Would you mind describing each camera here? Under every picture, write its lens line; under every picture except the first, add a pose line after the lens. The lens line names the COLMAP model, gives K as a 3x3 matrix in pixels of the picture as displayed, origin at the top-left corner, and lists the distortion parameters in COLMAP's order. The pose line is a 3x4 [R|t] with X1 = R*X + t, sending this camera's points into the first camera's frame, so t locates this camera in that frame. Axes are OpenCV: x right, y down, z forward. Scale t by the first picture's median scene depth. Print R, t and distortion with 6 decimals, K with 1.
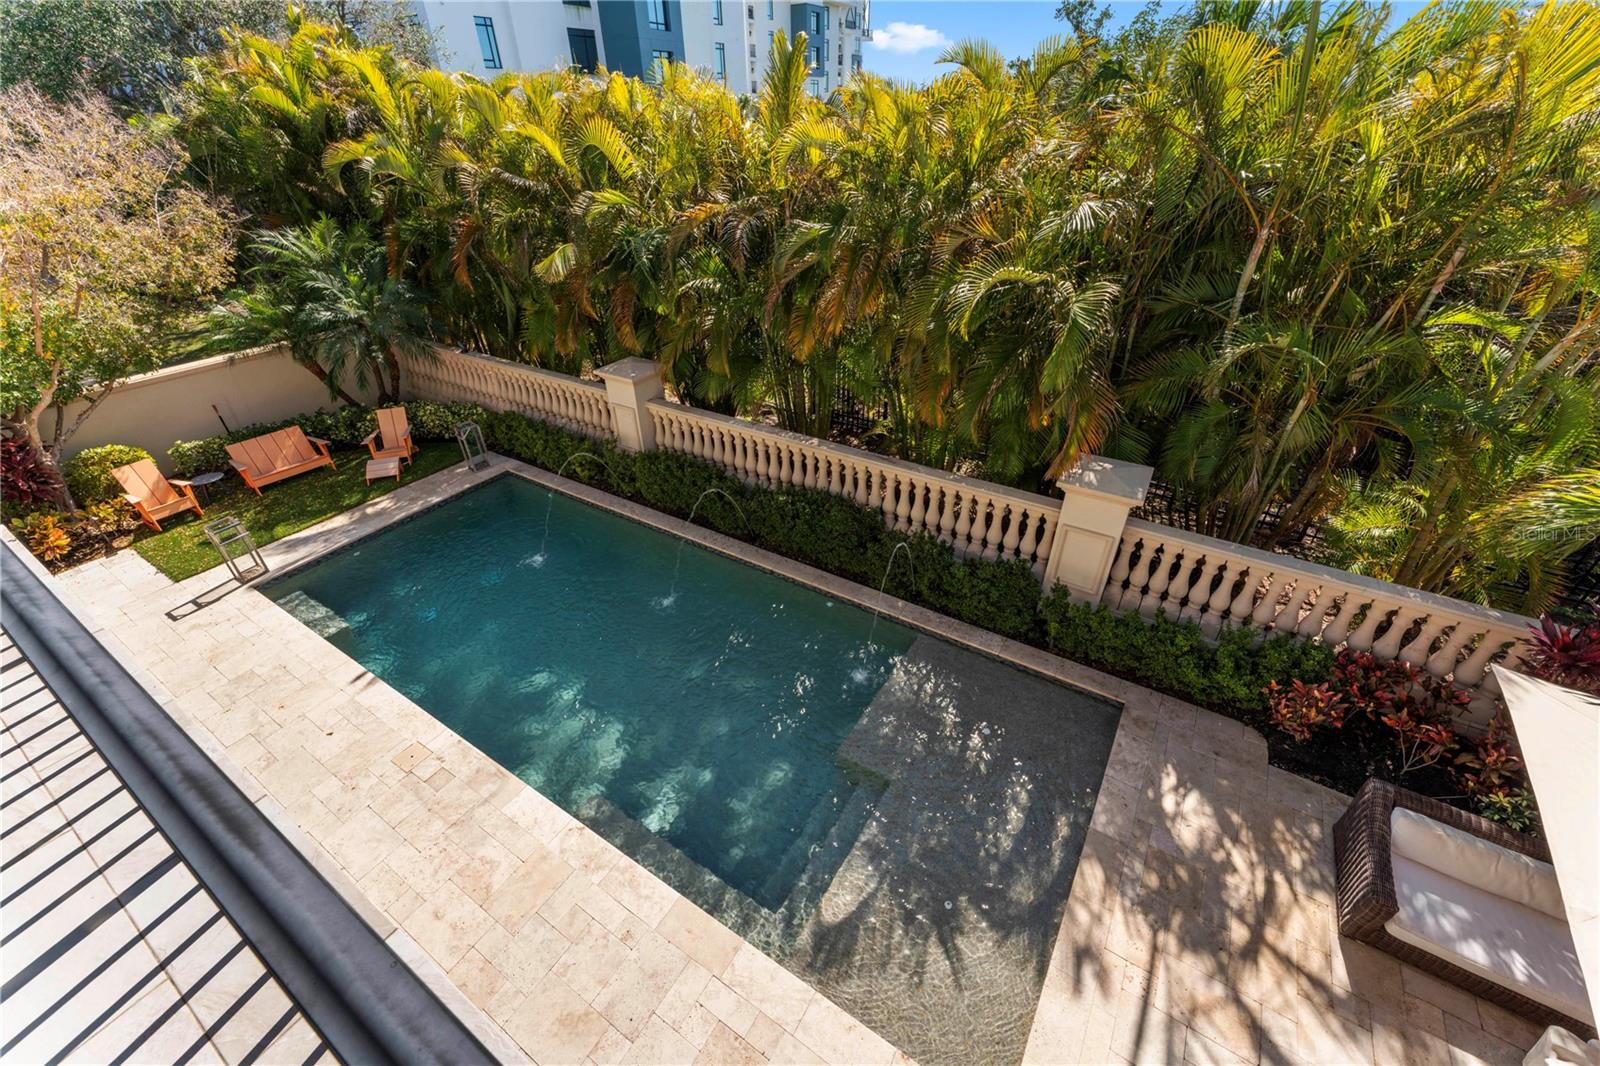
lens RADIAL K [[639.1, 0, 795.8], [0, 639.1, 536.2], [0, 0, 1]] dist [0.000646, 0.000332]
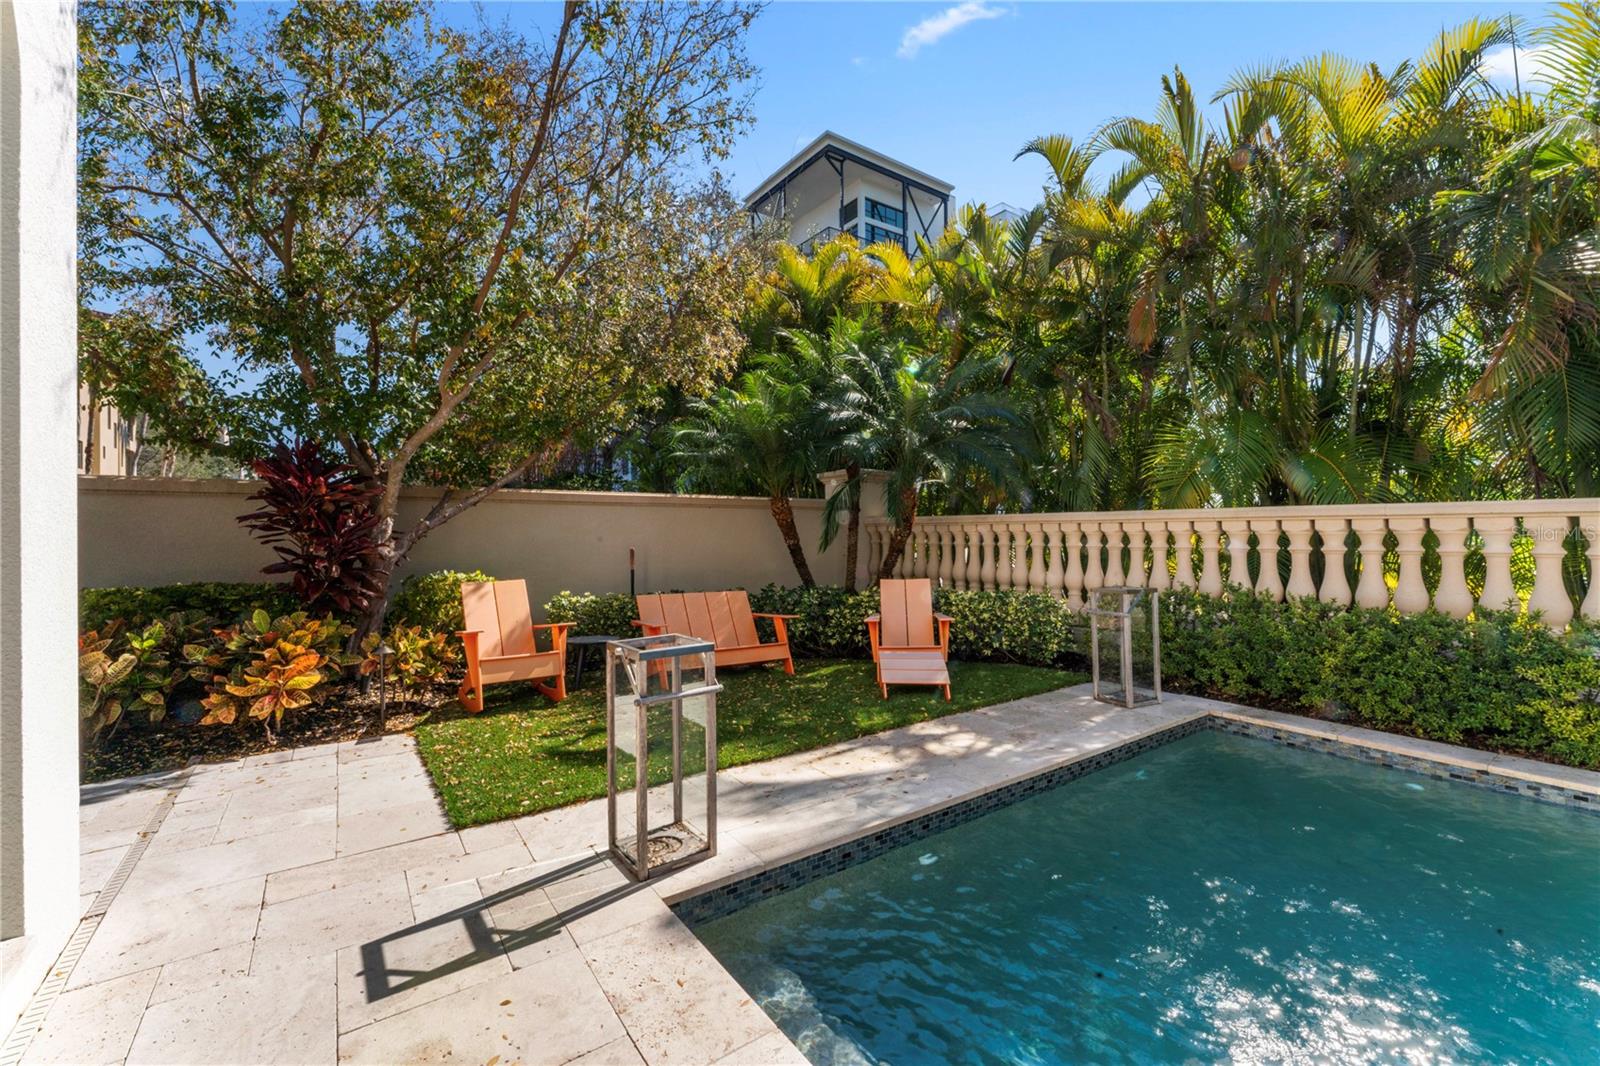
lens RADIAL K [[656.5, 0, 800.9], [0, 656.5, 523.2], [0, 0, 1]] dist [-0.003468, 0.000063]
pose [[0.928713, 0.013564, -0.370551, -0.658954], [-0.217530, 0.829228, -0.514842, 0.071240], [0.300288, 0.558746, 0.773065, 0.682859]]
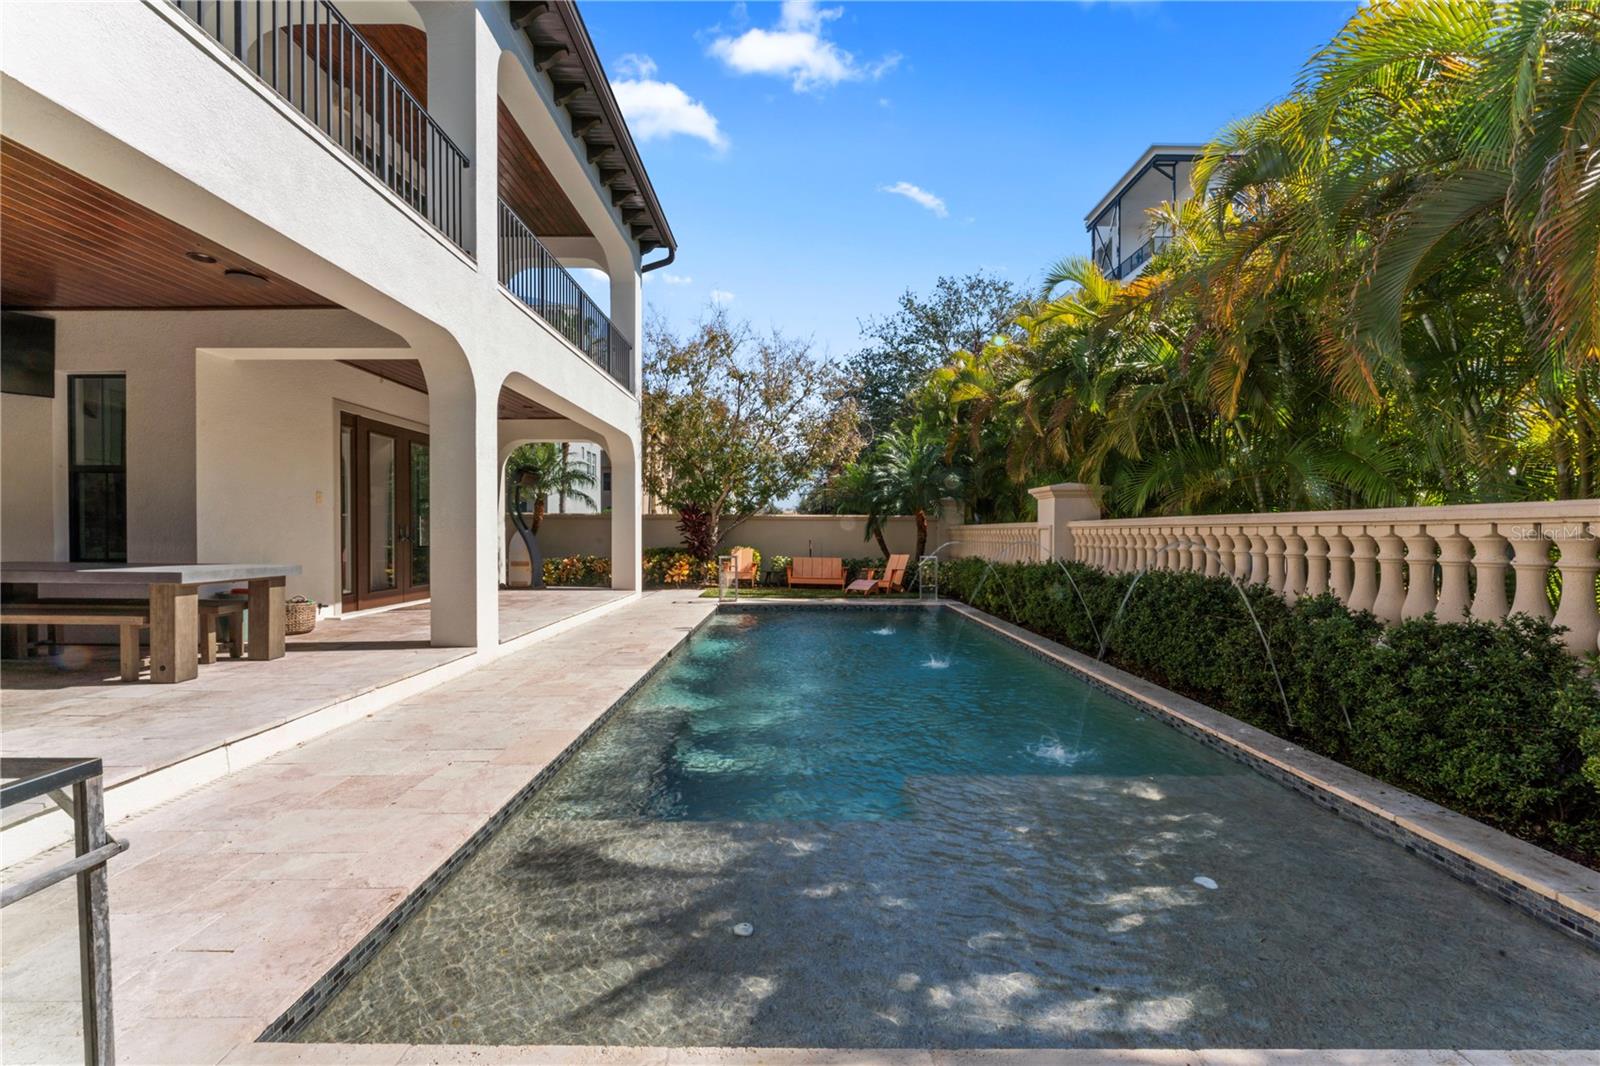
lens RADIAL K [[670.8, 0, 794.6], [0, 670.8, 539.7], [0, 0, 1]] dist [-0.004096, -0.000510]
pose [[0.539327, 0.033703, -0.841421, 0.357530], [-0.479654, 0.833562, -0.274056, 0.252936], [0.692140, 0.551398, 0.465729, 0.369070]]
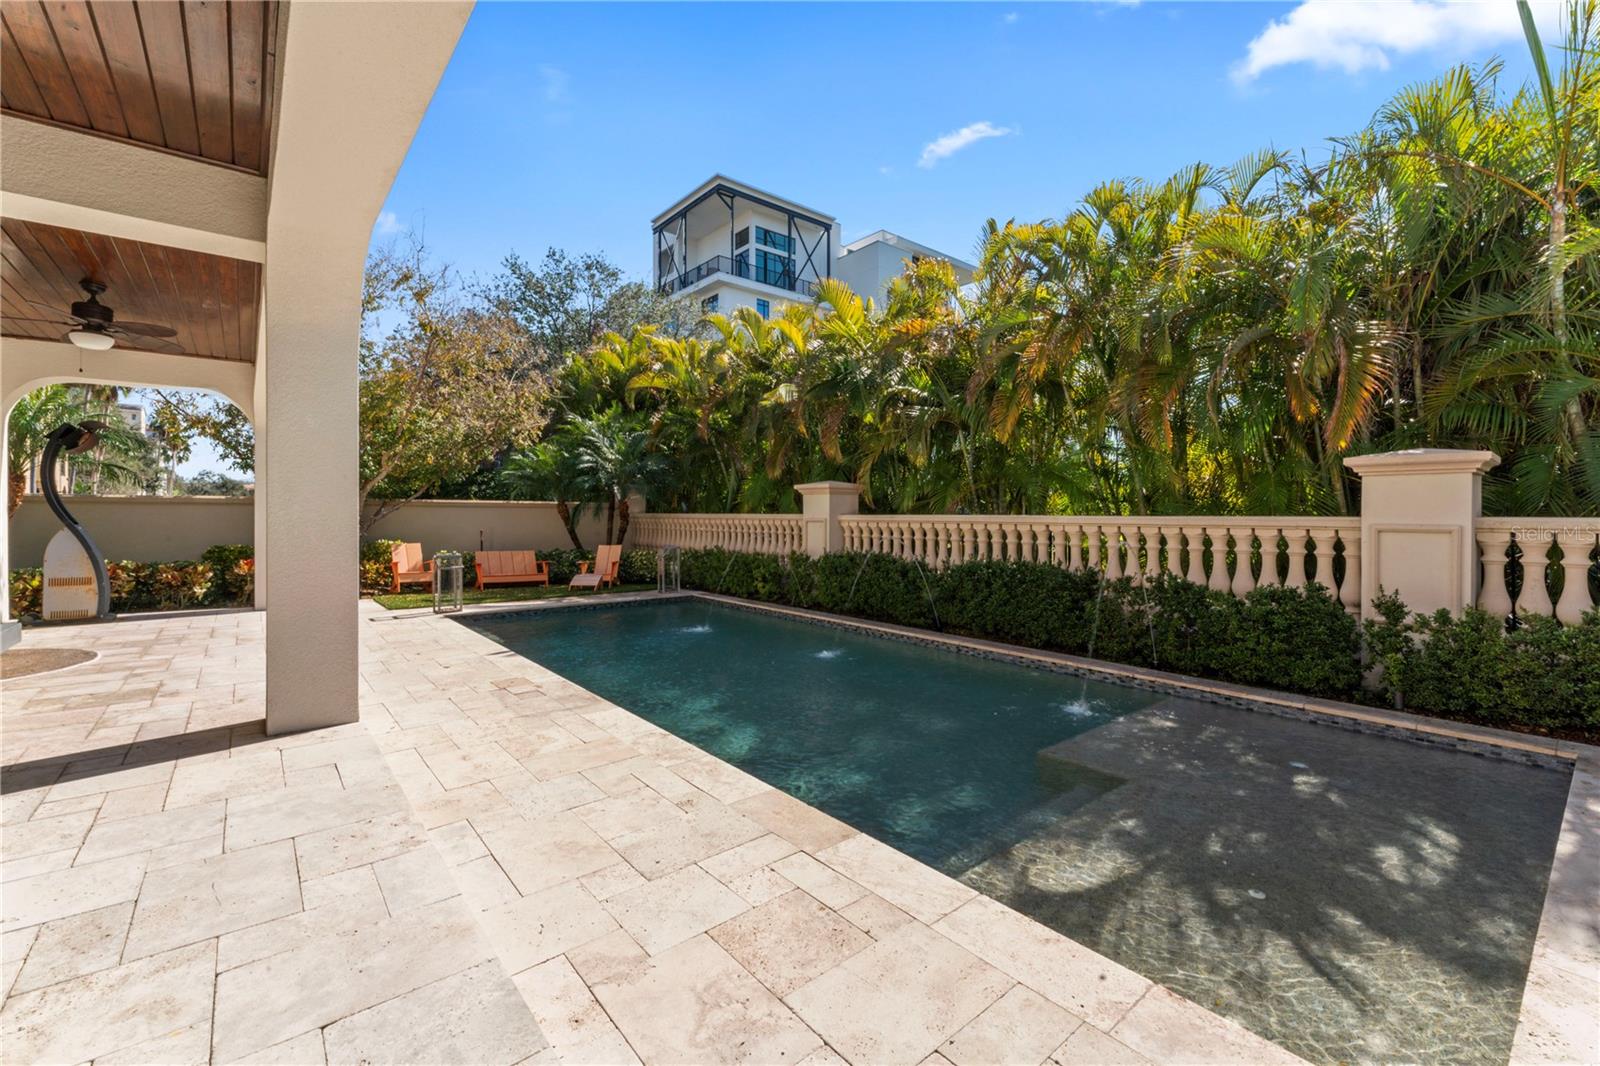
lens RADIAL K [[675.1, 0, 791.0], [0, 675.1, 513.4], [0, 0, 1]] dist [-0.004160, -0.000036]
pose [[0.949242, 0.025036, -0.313549, 0.023843], [-0.193799, 0.831703, -0.520300, 0.373384], [0.247753, 0.554656, 0.794339, 0.165573]]
